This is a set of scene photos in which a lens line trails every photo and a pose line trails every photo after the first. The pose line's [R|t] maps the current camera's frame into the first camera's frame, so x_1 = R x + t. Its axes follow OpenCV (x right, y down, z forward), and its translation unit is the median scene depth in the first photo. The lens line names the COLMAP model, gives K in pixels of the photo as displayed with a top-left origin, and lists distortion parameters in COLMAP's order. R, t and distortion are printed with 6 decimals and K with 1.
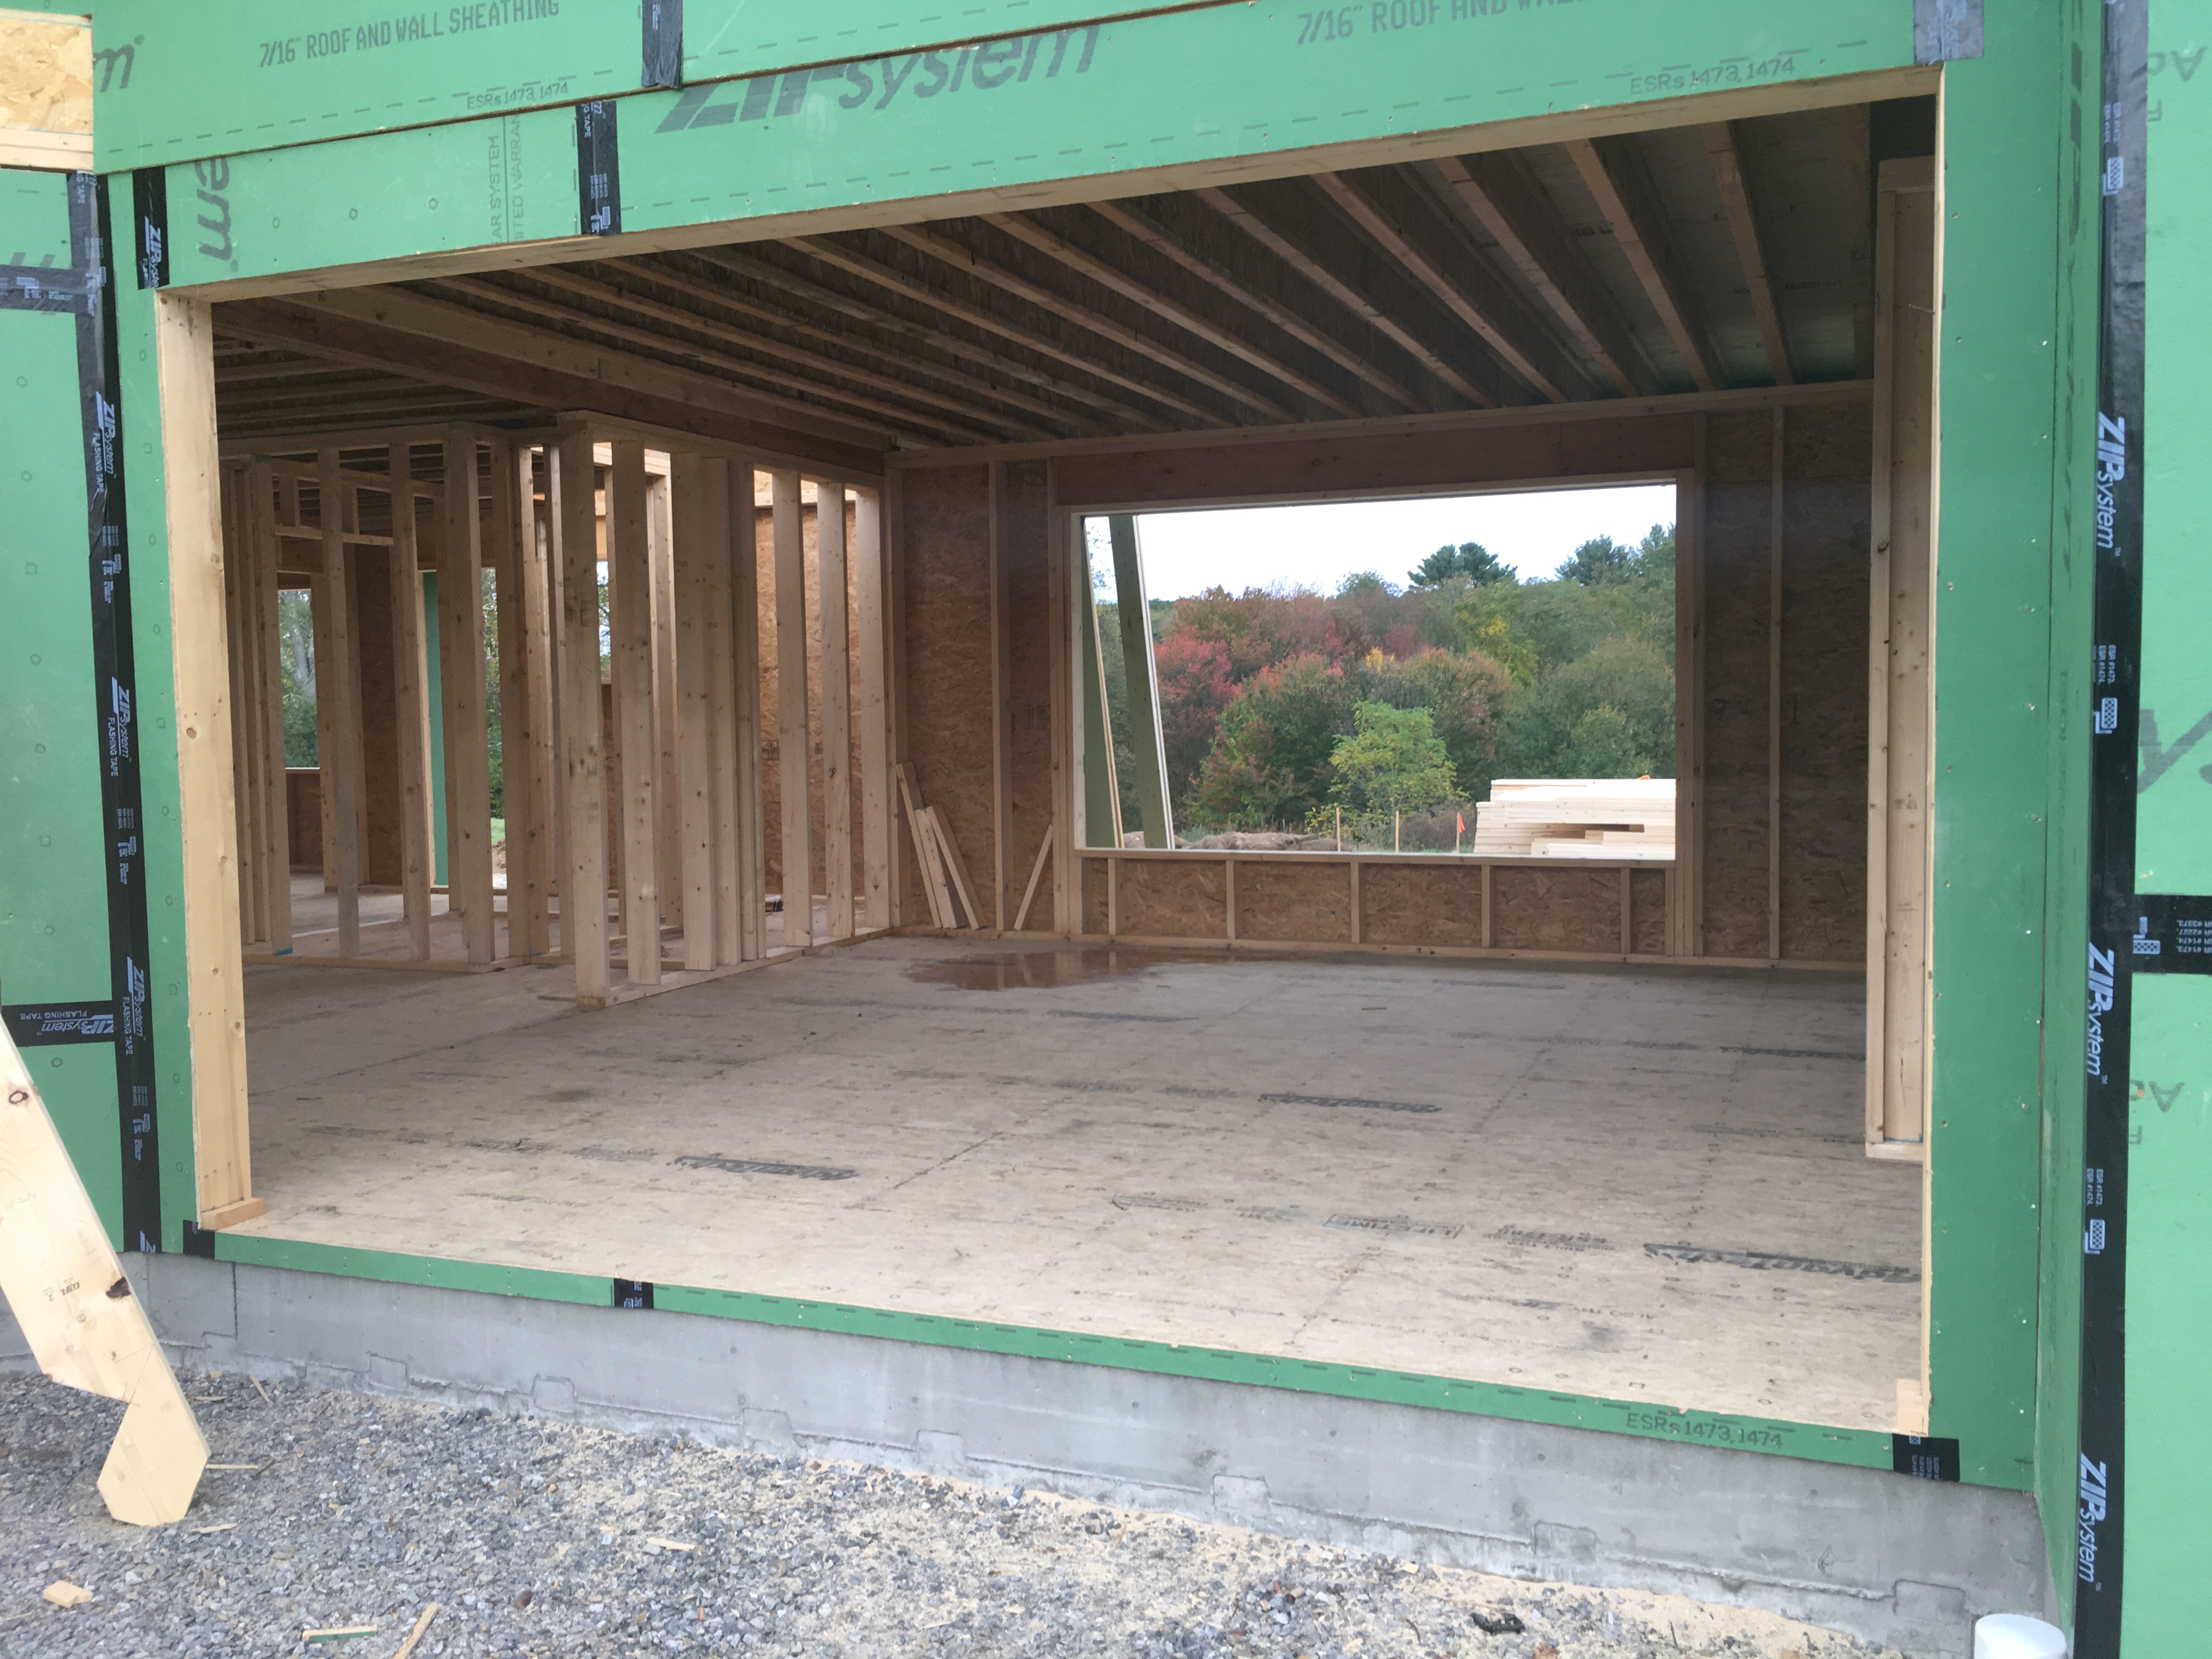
lens RADIAL K [[1890.5, 0, 1111.8], [0, 1890.5, 829.1], [0, 0, 1]] dist [0.027653, -0.017765]
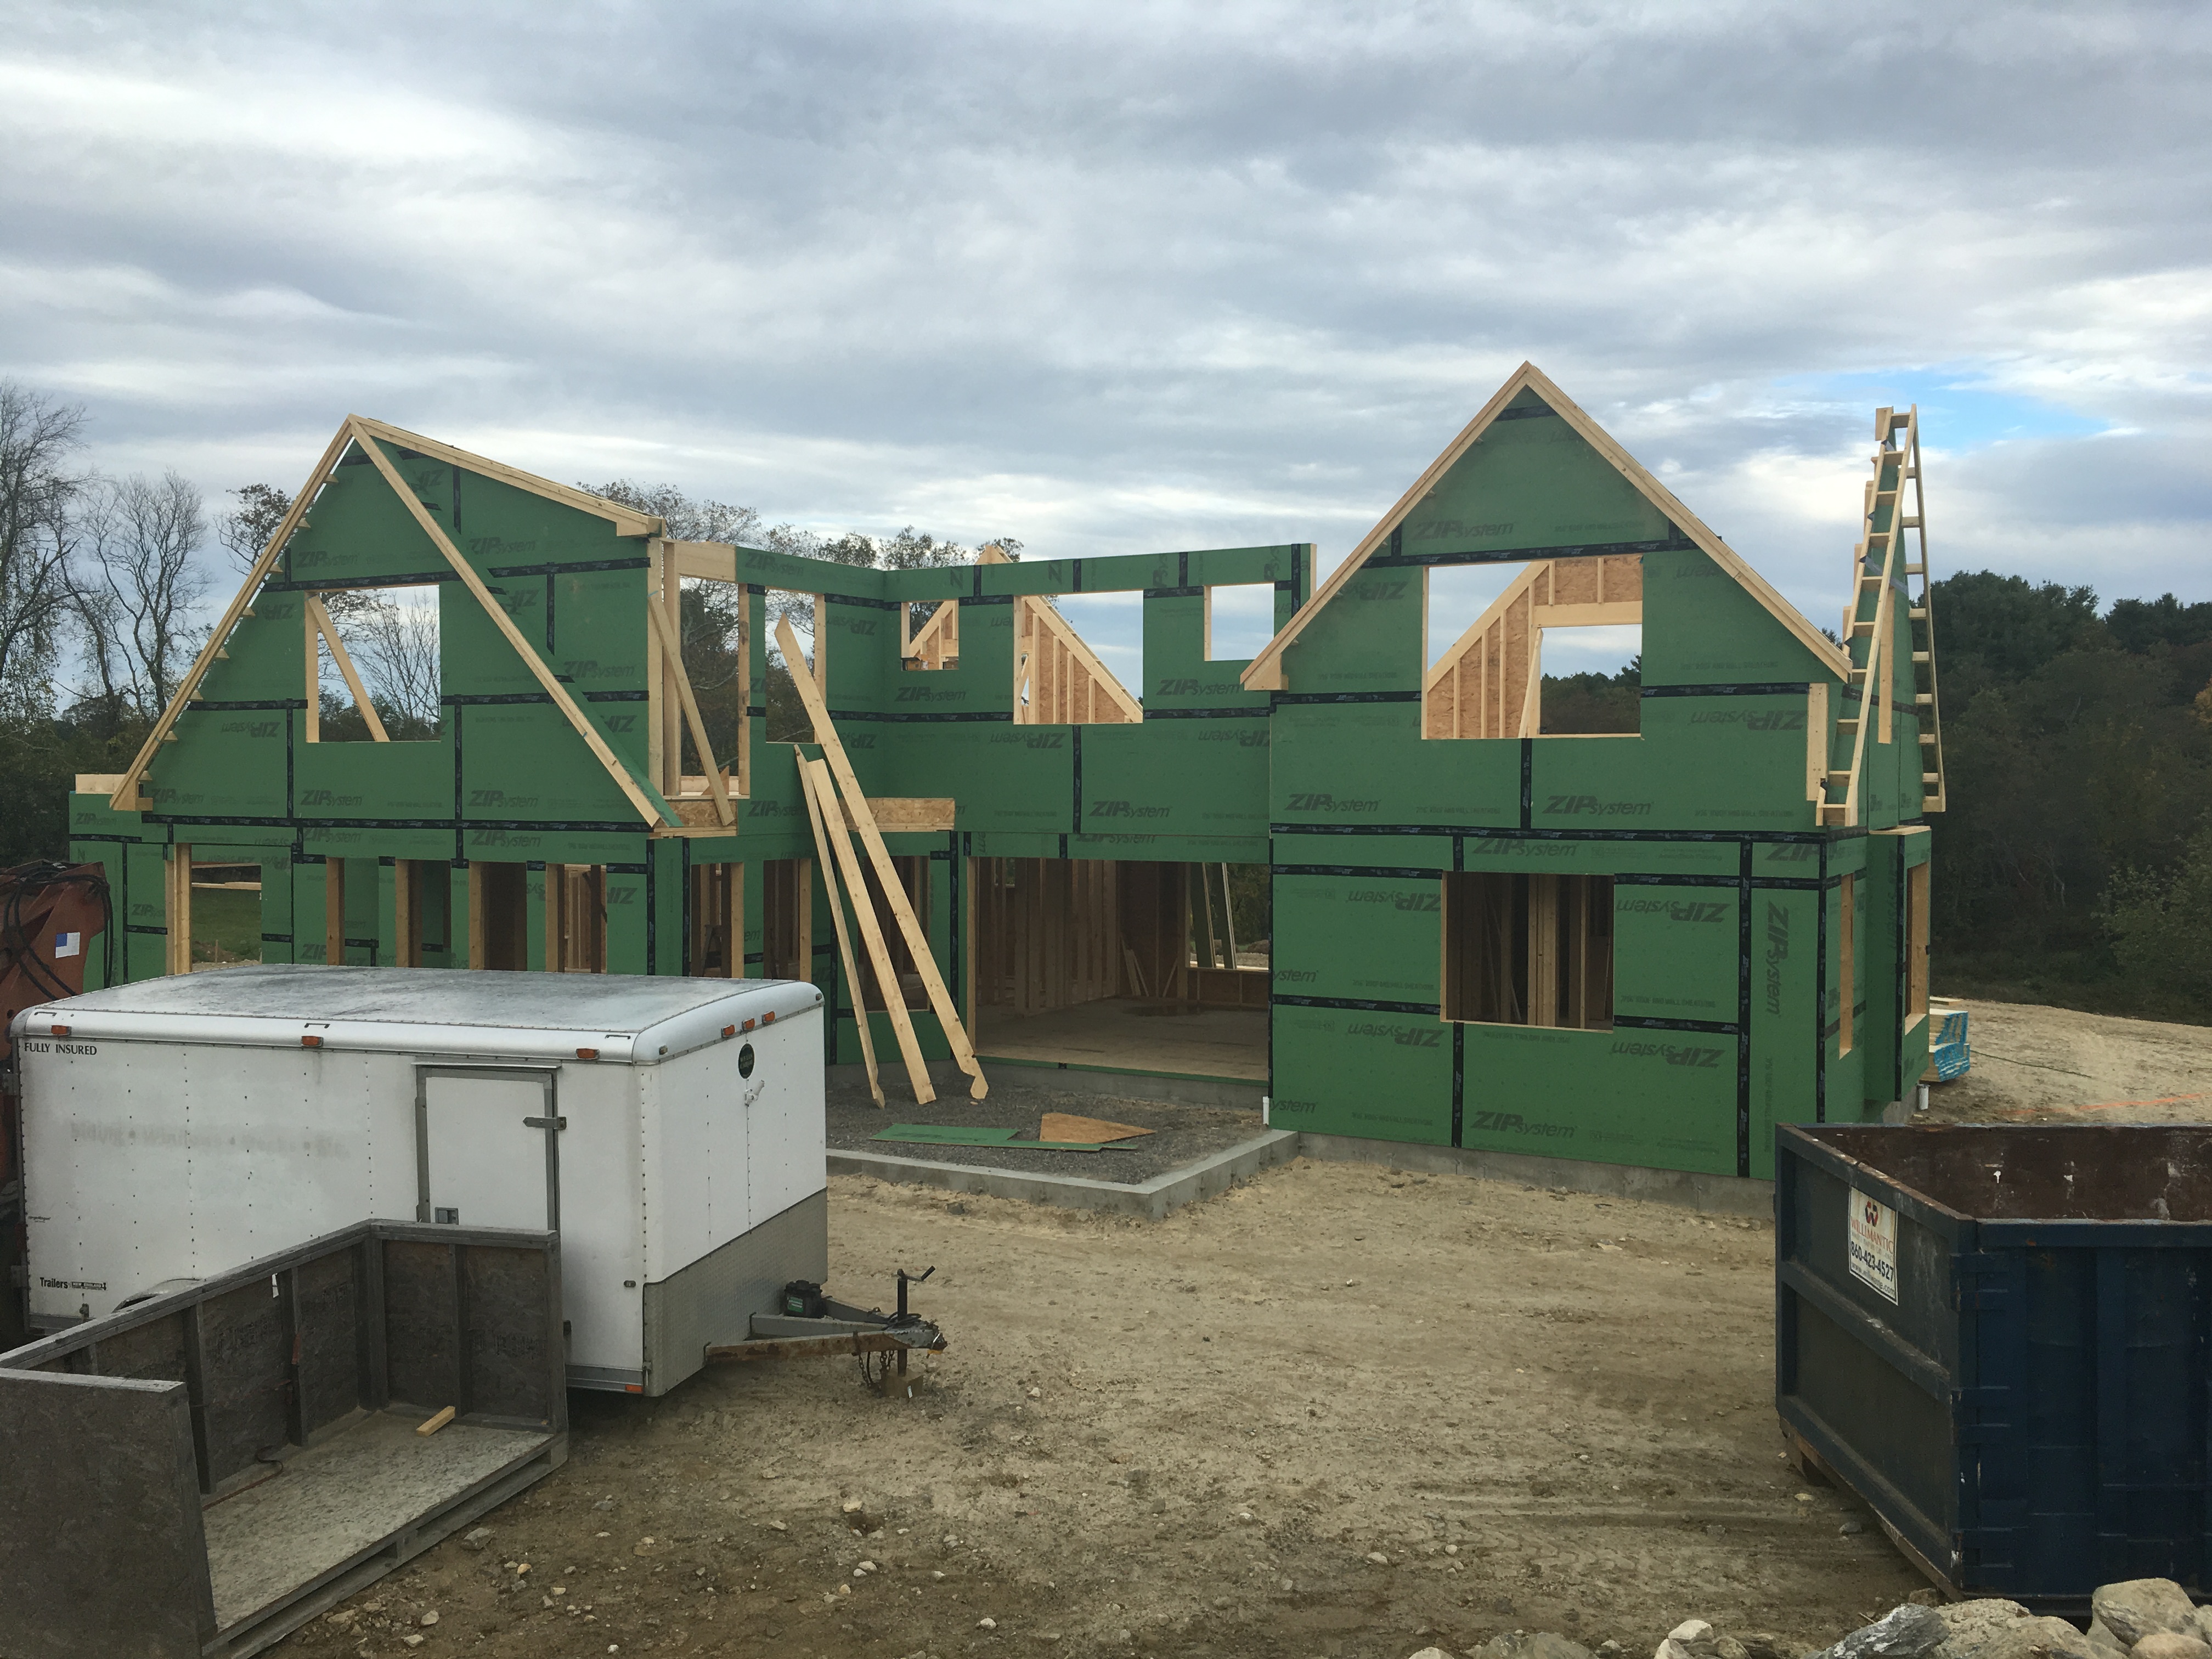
lens RADIAL K [[1890.5, 0, 1105.9], [0, 1890.5, 828.1], [0, 0, 1]] dist [0.027653, -0.017765]
pose [[0.991748, 0.020906, -0.126489, 0.226807], [-0.025784, 0.998981, -0.037047, -0.094402], [0.125586, 0.040003, 0.991276, -1.868892]]
